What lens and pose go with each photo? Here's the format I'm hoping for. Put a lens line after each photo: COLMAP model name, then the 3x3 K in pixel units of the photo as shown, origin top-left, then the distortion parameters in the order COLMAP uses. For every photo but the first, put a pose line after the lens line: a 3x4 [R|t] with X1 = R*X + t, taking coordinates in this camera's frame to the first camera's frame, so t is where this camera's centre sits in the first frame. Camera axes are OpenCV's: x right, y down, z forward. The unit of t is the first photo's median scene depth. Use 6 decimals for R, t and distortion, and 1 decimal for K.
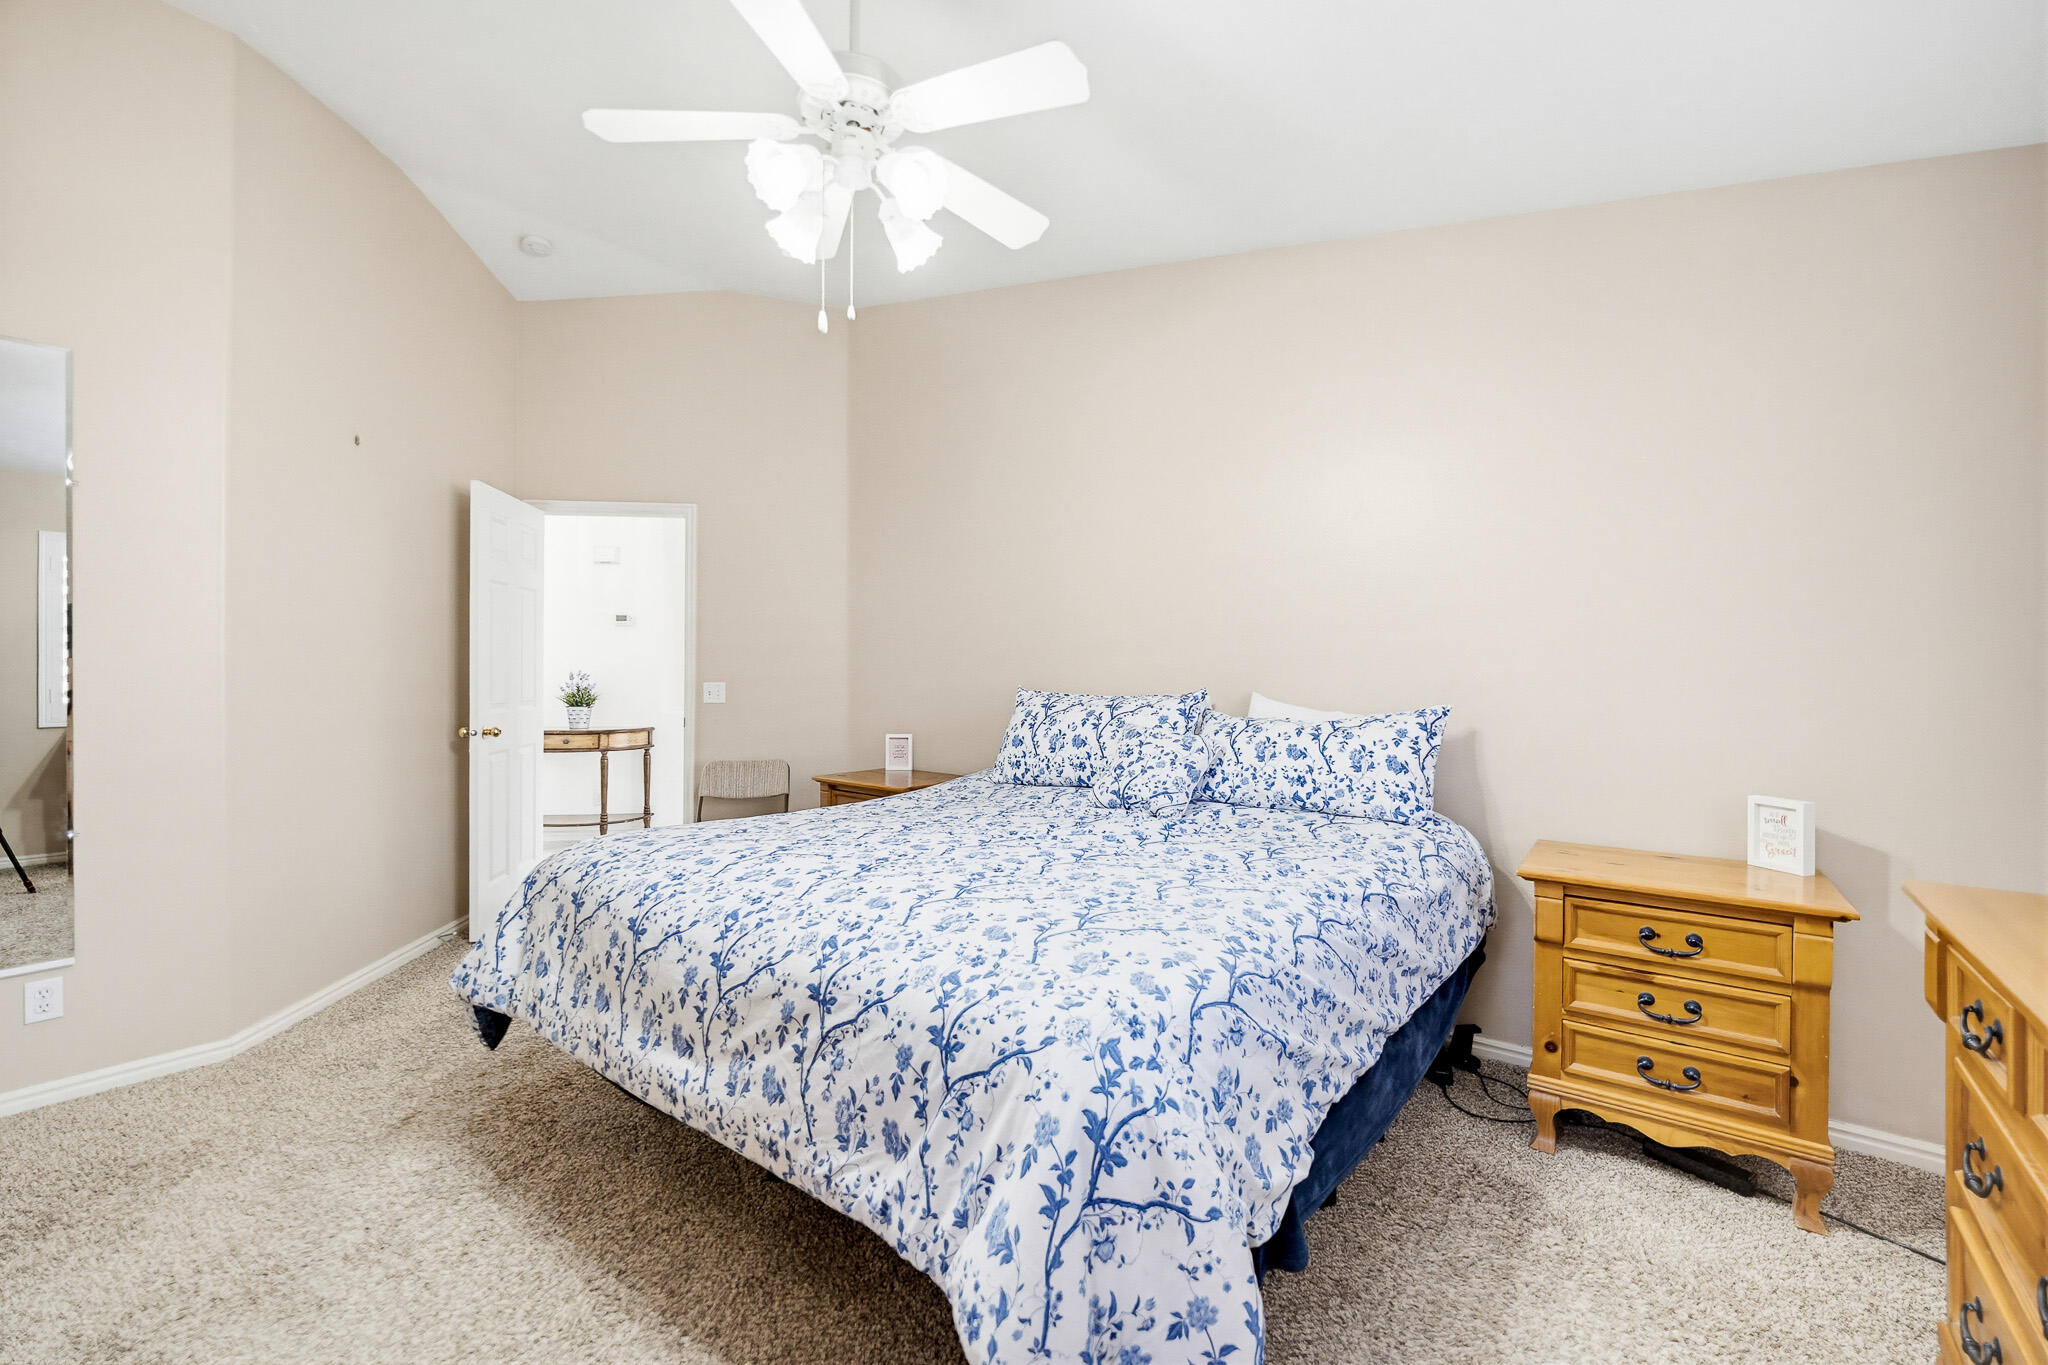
lens RADIAL K [[842.7, 0, 1023.4], [0, 842.7, 677.3], [0, 0, 1]] dist [-0.009651, -0.000427]
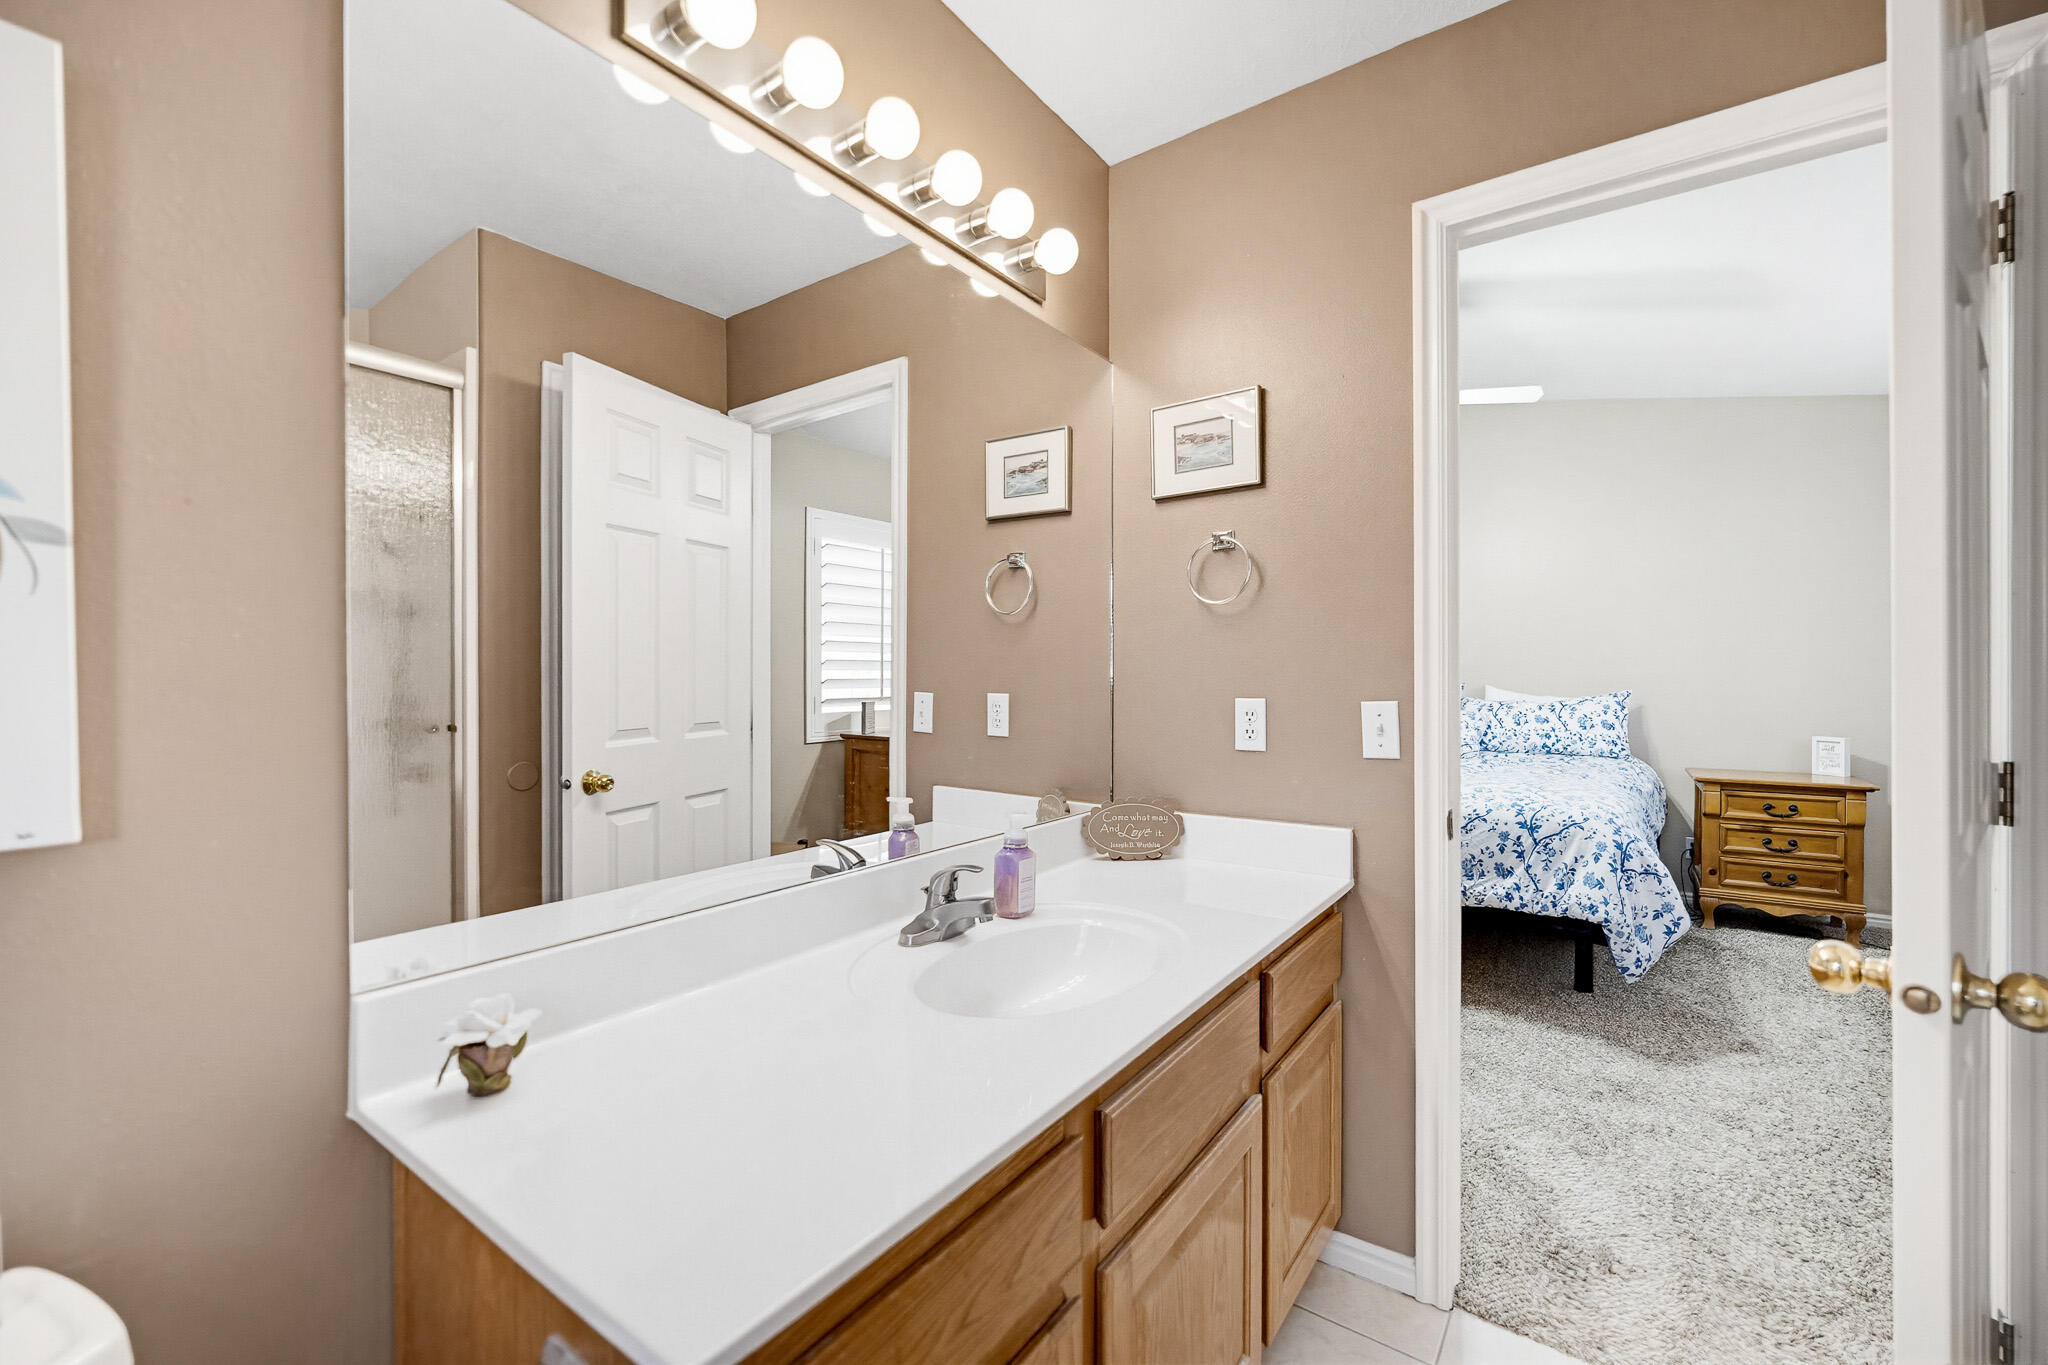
lens RADIAL K [[842.7, 0, 1023.7], [0, 842.7, 682.3], [0, 0, 1]] dist [-0.009651, -0.000427]
pose [[0.999392, -0.010045, 0.033395, -1.015113], [0.009919, 0.999943, 0.003946, -0.003313], [-0.033433, -0.003612, 0.999434, -0.852515]]
